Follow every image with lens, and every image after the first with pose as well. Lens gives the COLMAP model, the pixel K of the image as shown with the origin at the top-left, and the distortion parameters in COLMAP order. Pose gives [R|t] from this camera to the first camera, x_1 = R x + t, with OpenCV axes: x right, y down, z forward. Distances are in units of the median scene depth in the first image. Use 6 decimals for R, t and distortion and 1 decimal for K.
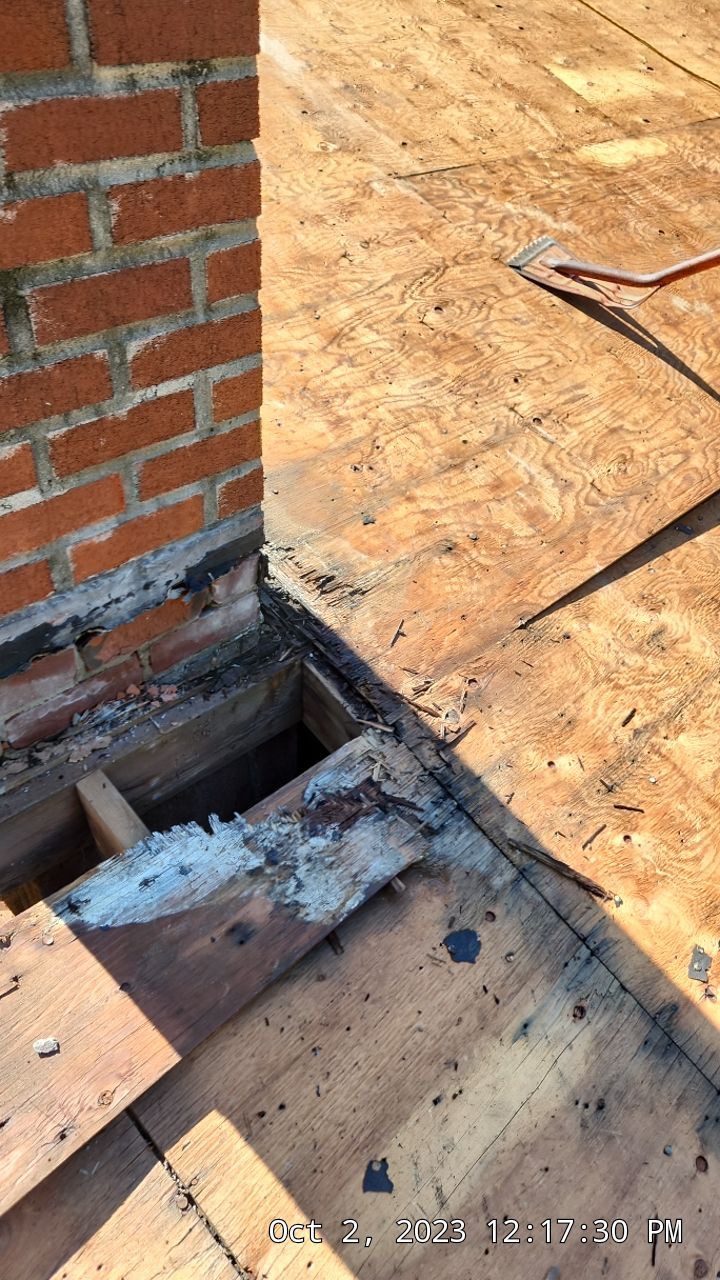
lens RADIAL K [[950.4, 0, 386.7], [0, 950.4, 636.5], [0, 0, 1]] dist [0.089538, -0.083018]
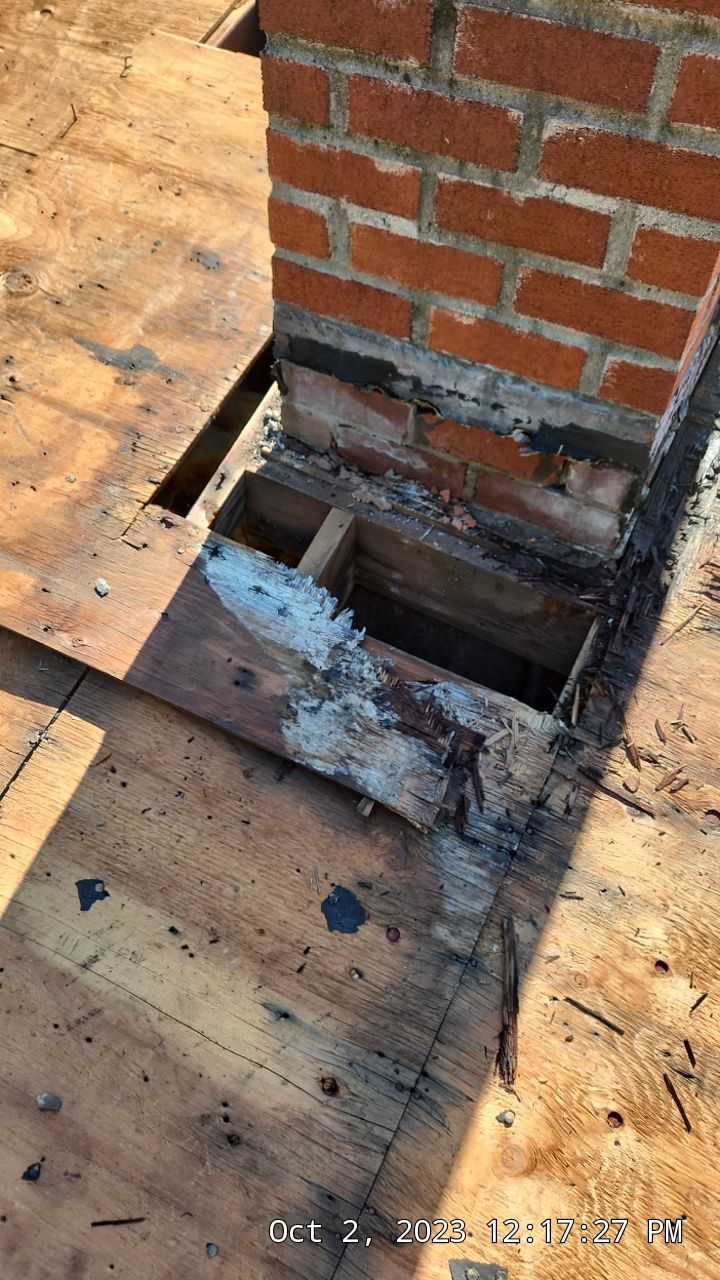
lens RADIAL K [[950.4, 0, 386.7], [0, 950.4, 636.5], [0, 0, 1]] dist [0.089538, -0.083018]
pose [[0.270018, 0.655822, -0.704974, 0.503846], [-0.626859, 0.675484, 0.388289, -0.187774], [0.730847, 0.337074, 0.593501, 0.417472]]
